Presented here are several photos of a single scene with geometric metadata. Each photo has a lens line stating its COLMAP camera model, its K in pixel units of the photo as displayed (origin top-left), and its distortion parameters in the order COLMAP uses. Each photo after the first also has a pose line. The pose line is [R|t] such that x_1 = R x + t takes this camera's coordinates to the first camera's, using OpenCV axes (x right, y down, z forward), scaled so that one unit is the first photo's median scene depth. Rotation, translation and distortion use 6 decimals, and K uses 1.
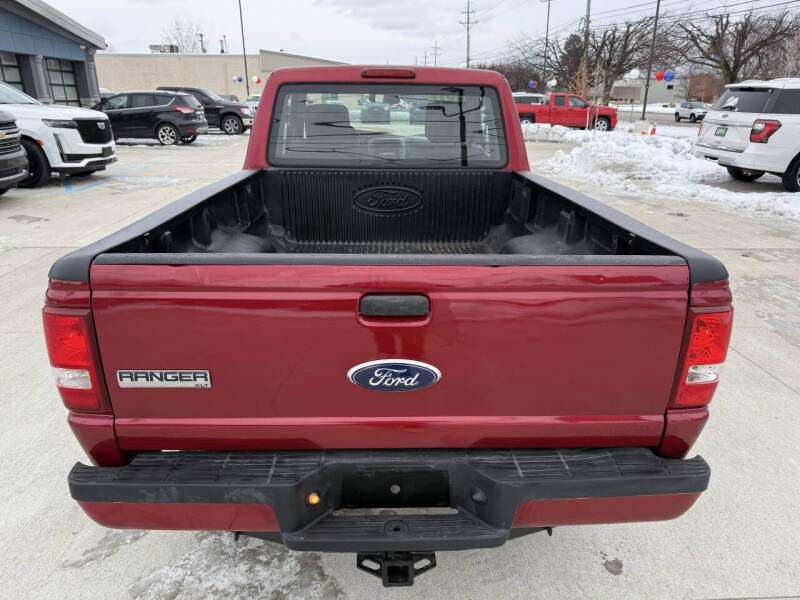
lens RADIAL K [[559.4, 0, 400.0], [0, 559.4, 300.0], [0, 0, 1]] dist [0.000934, 0.000319]
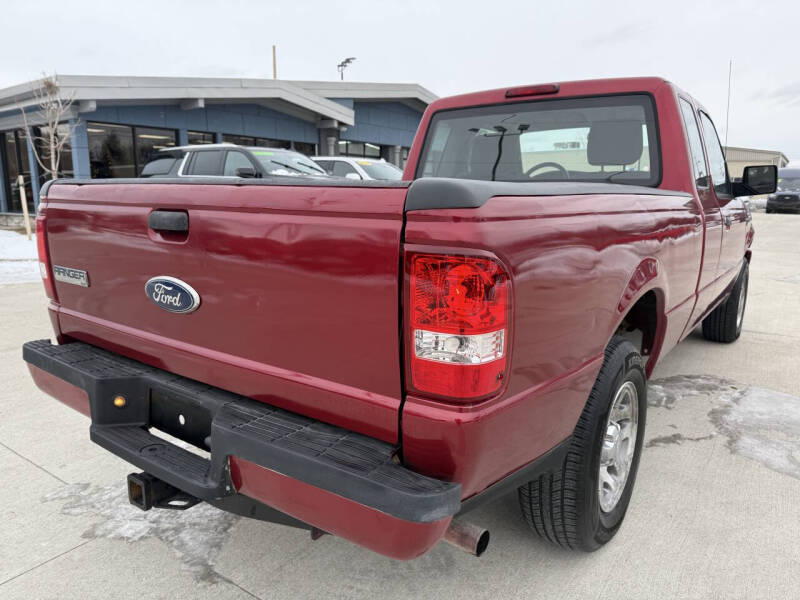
lens RADIAL K [[546.8, 0, 416.3], [0, 546.8, 313.1], [0, 0, 1]] dist [0.072514, -0.102538]
pose [[0.803767, 0.127438, -0.581135, 0.877213], [-0.200658, 0.977624, -0.063146, 0.132030], [0.560084, 0.167364, 0.811354, 0.404377]]
